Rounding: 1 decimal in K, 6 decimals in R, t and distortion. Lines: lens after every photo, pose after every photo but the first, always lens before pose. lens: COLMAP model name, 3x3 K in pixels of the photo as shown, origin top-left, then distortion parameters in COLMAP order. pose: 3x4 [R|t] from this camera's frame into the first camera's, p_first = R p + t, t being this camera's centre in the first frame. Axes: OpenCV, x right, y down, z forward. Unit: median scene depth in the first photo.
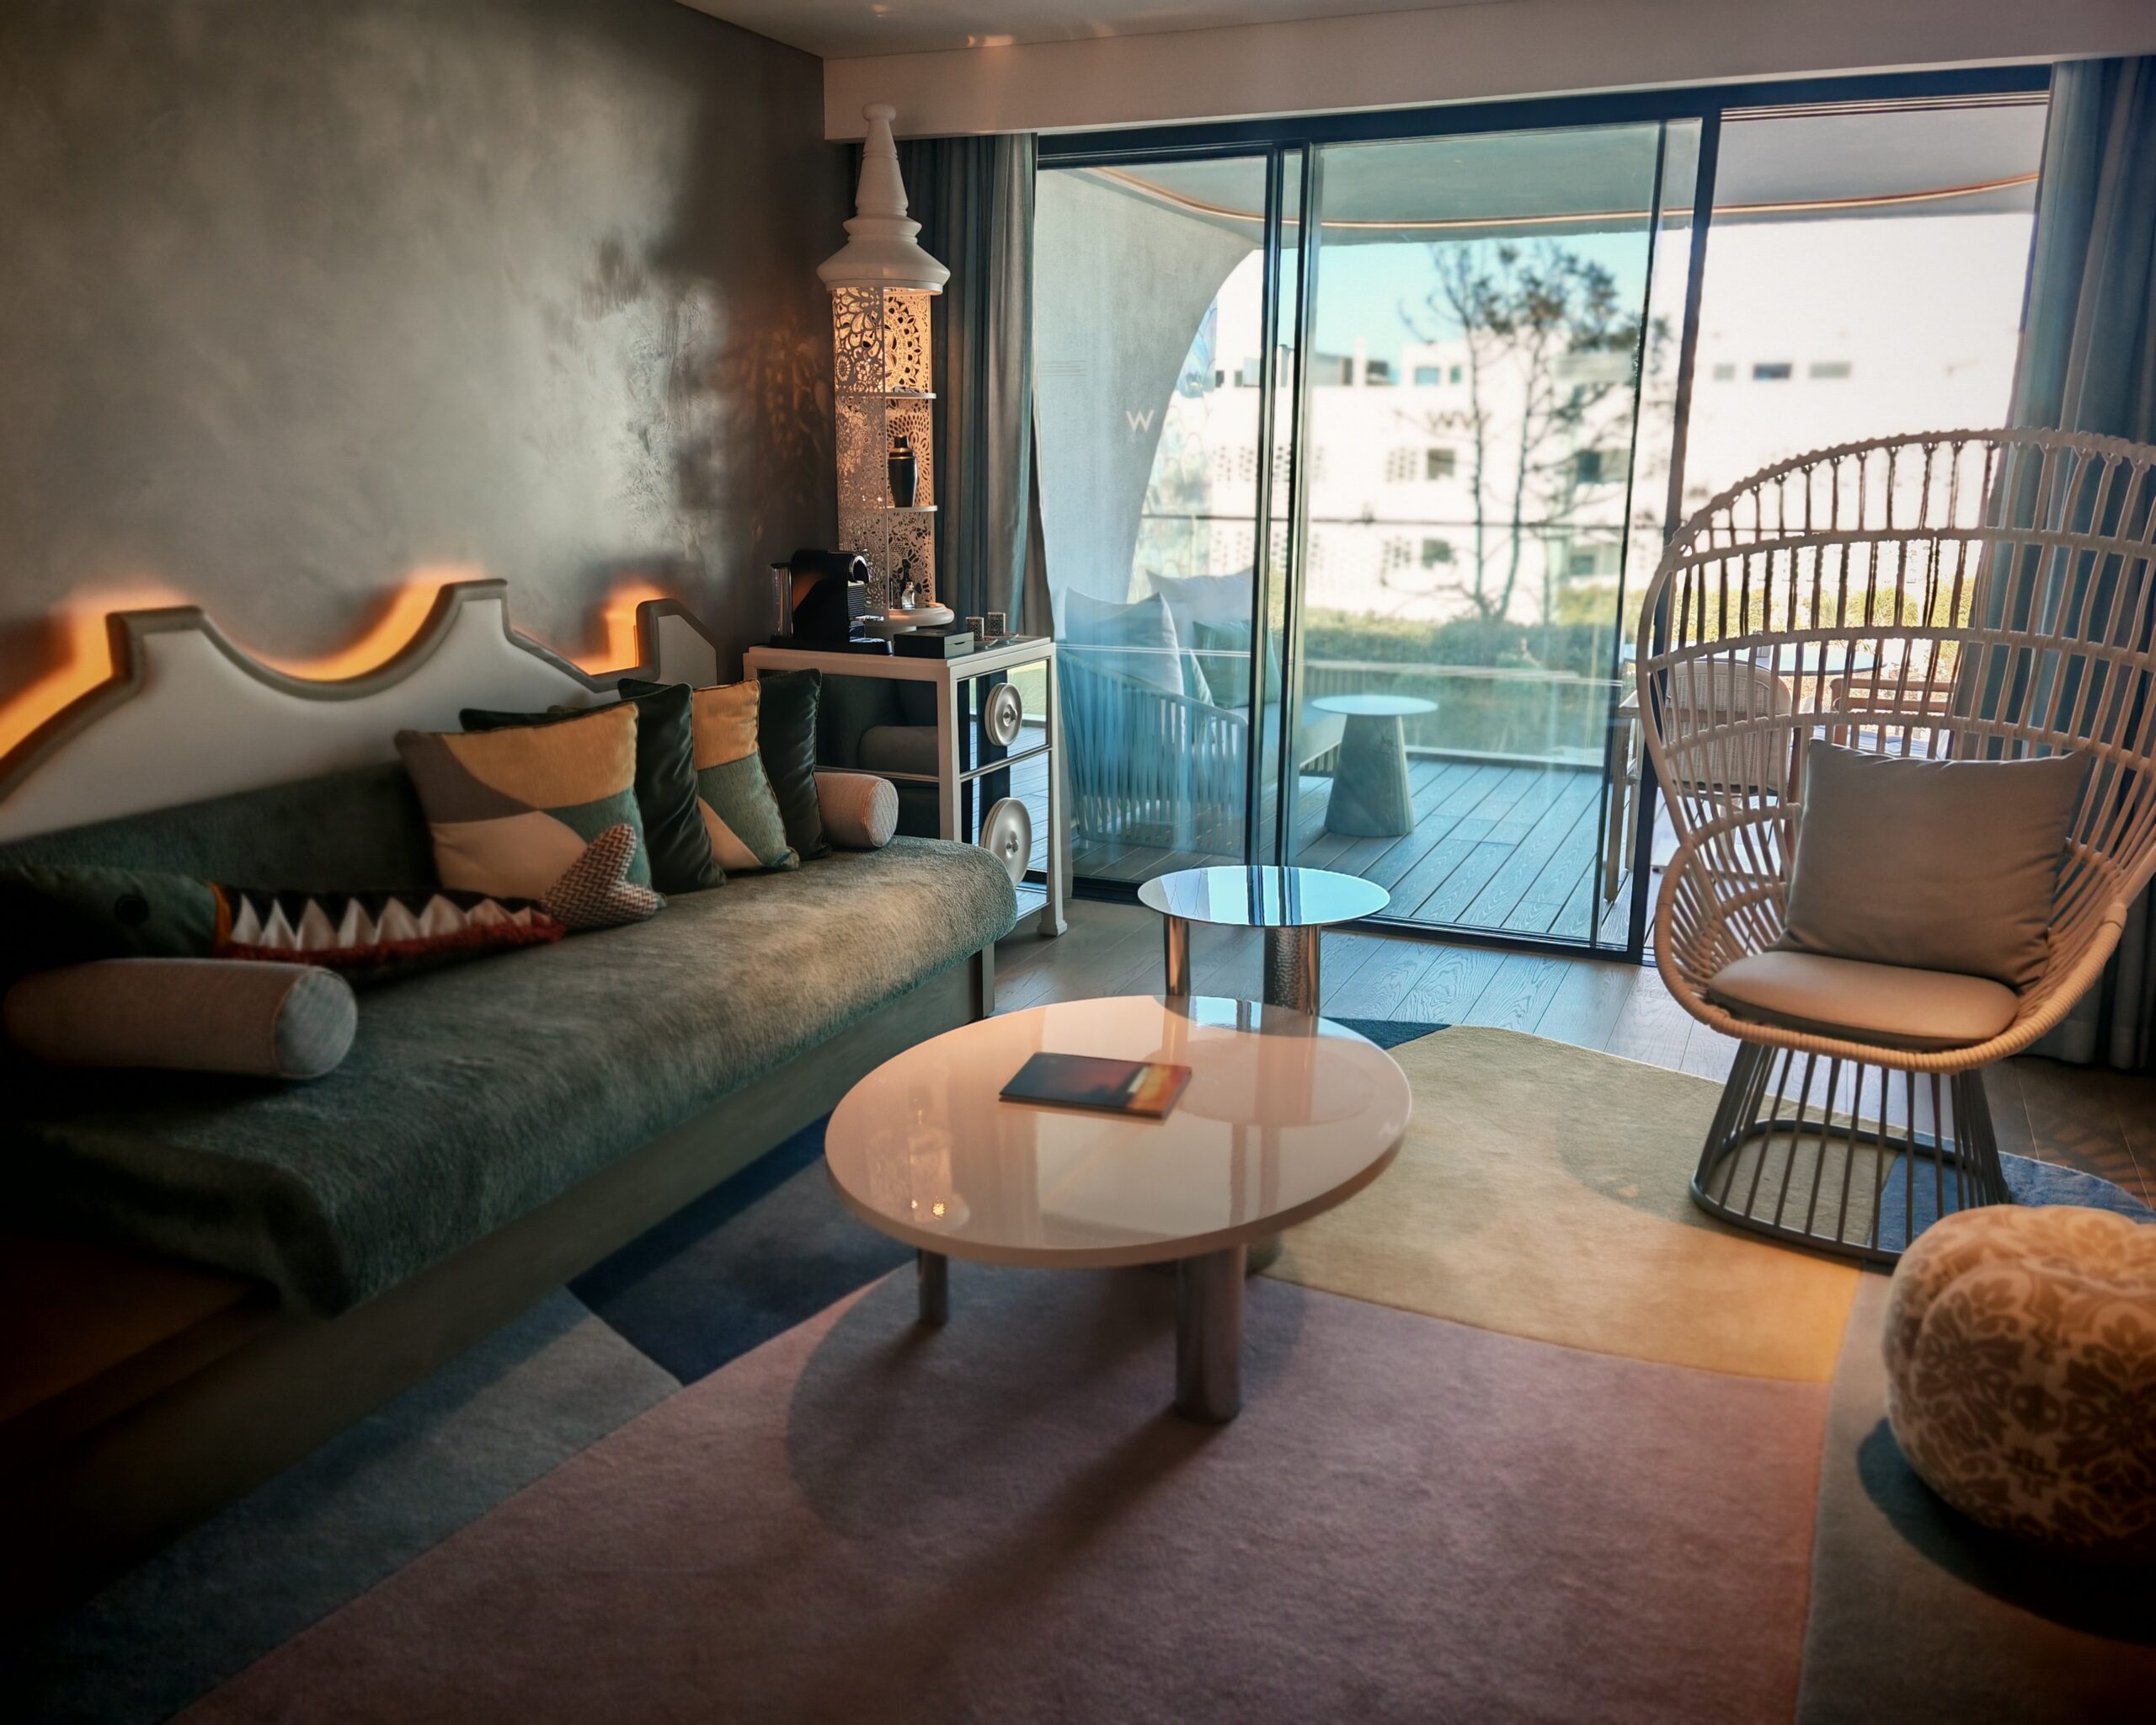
lens RADIAL K [[1798.2, 0, 1077.3], [0, 1798.2, 868.3], [0, 0, 1]] dist [0.089032, -0.009276]
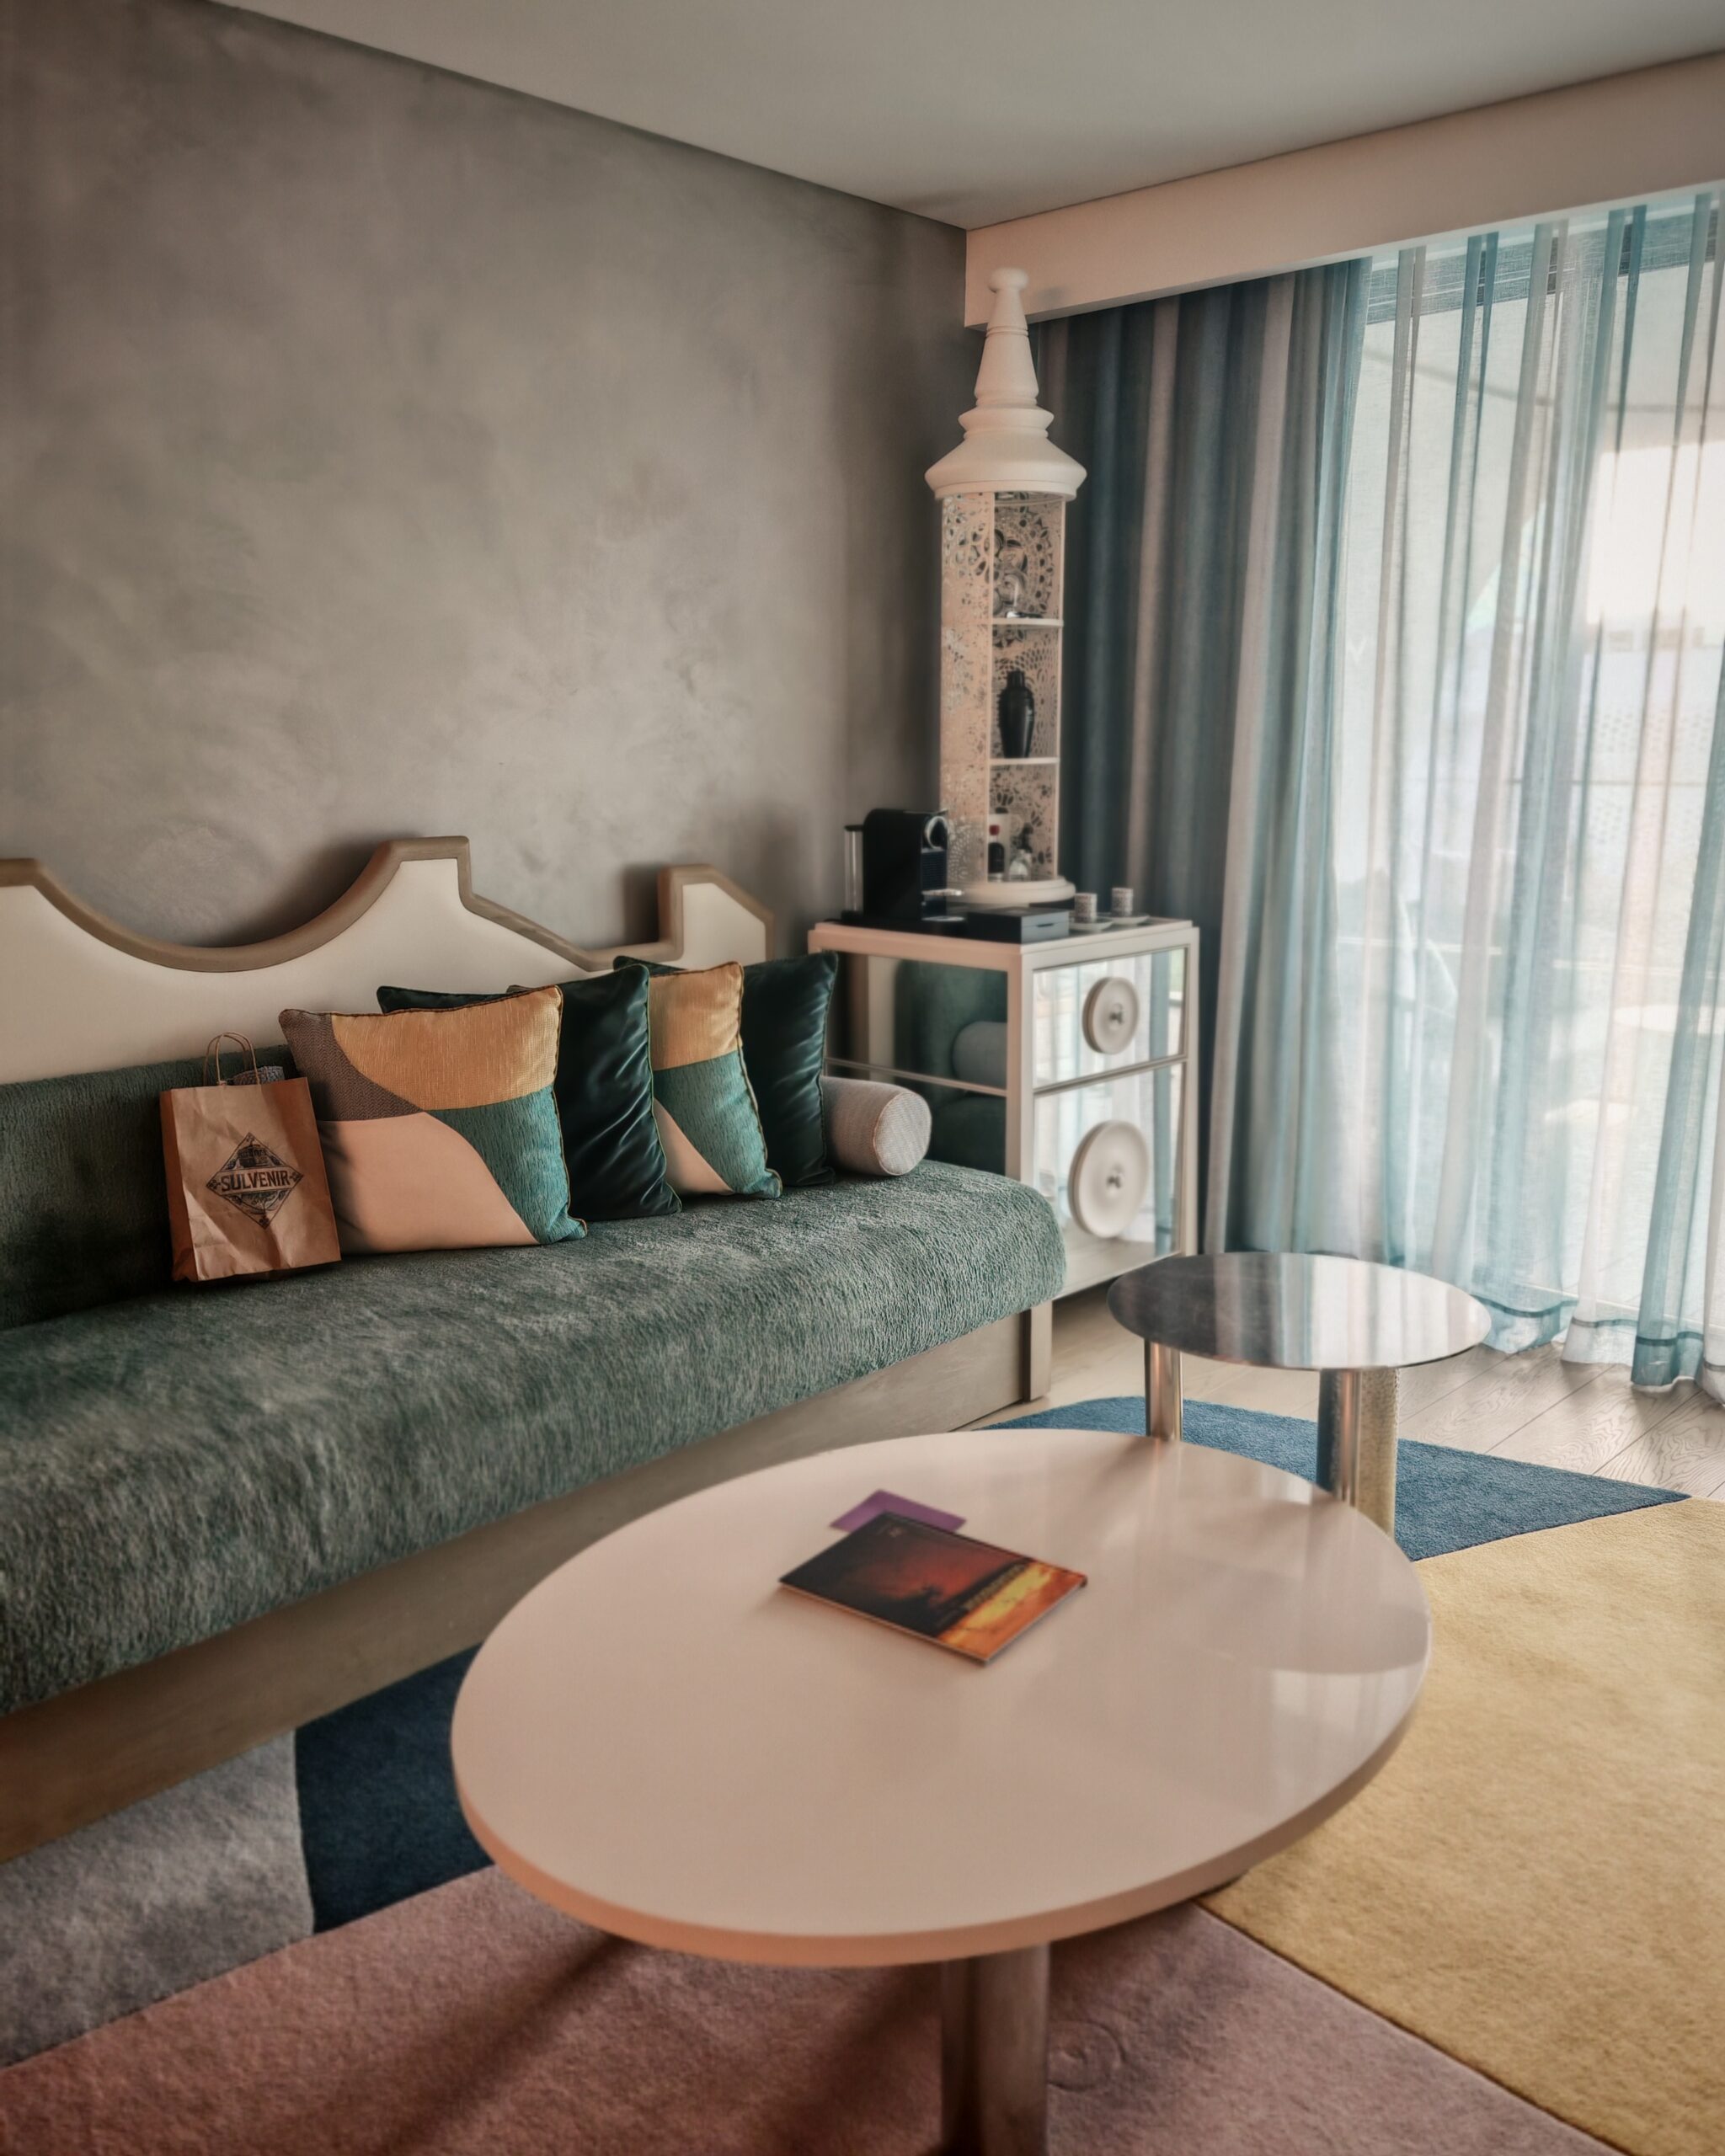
lens RADIAL K [[1798.2, 0, 861.3], [0, 1798.2, 1095.5], [0, 0, 1]] dist [0.089032, -0.009276]
pose [[0.941404, 0.058730, -0.332129, 0.147071], [-0.068410, 0.997503, -0.017519, -0.034534], [0.330271, 0.039213, 0.943071, 0.256706]]
